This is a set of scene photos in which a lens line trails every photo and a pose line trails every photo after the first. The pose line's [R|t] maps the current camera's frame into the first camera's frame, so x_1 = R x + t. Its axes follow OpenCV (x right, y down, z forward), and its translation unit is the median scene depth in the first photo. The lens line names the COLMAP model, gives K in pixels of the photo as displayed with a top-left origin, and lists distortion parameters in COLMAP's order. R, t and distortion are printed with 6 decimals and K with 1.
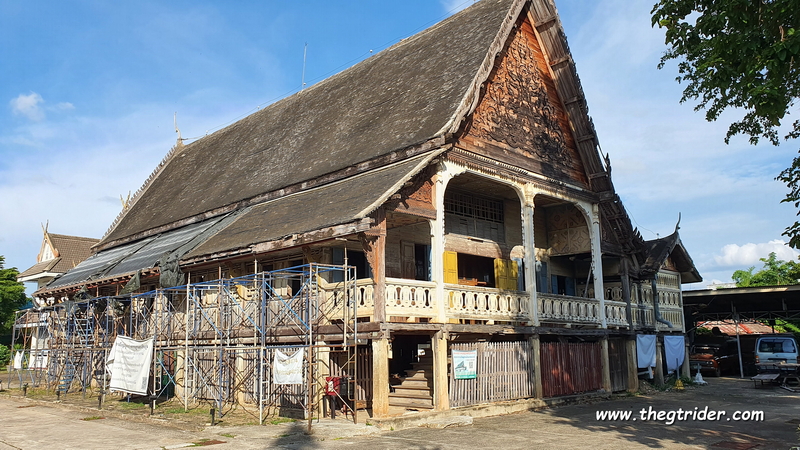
lens RADIAL K [[627.6, 0, 395.9], [0, 627.6, 227.7], [0, 0, 1]] dist [0.062320, -0.005348]
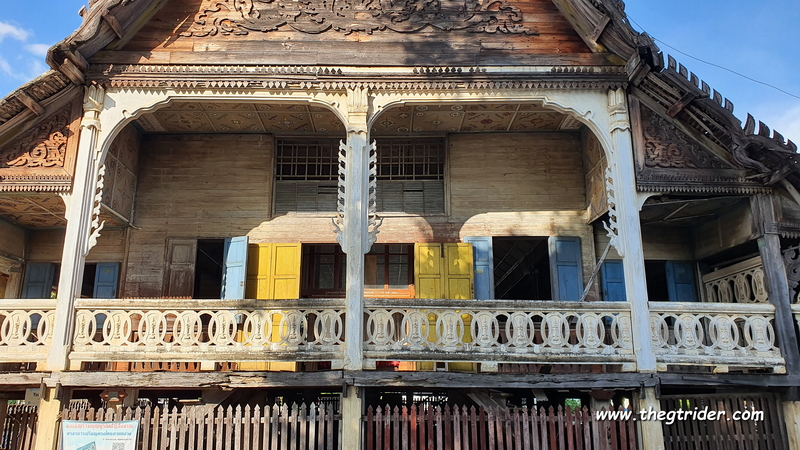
lens RADIAL K [[650.1, 0, 399.9], [0, 650.1, 213.8], [0, 0, 1]] dist [0.046110, 0.000703]
pose [[0.717552, -0.188852, -0.670414, 0.588358], [0.122135, 0.981742, -0.145830, 0.114592], [0.685713, 0.022760, 0.727516, 0.653613]]
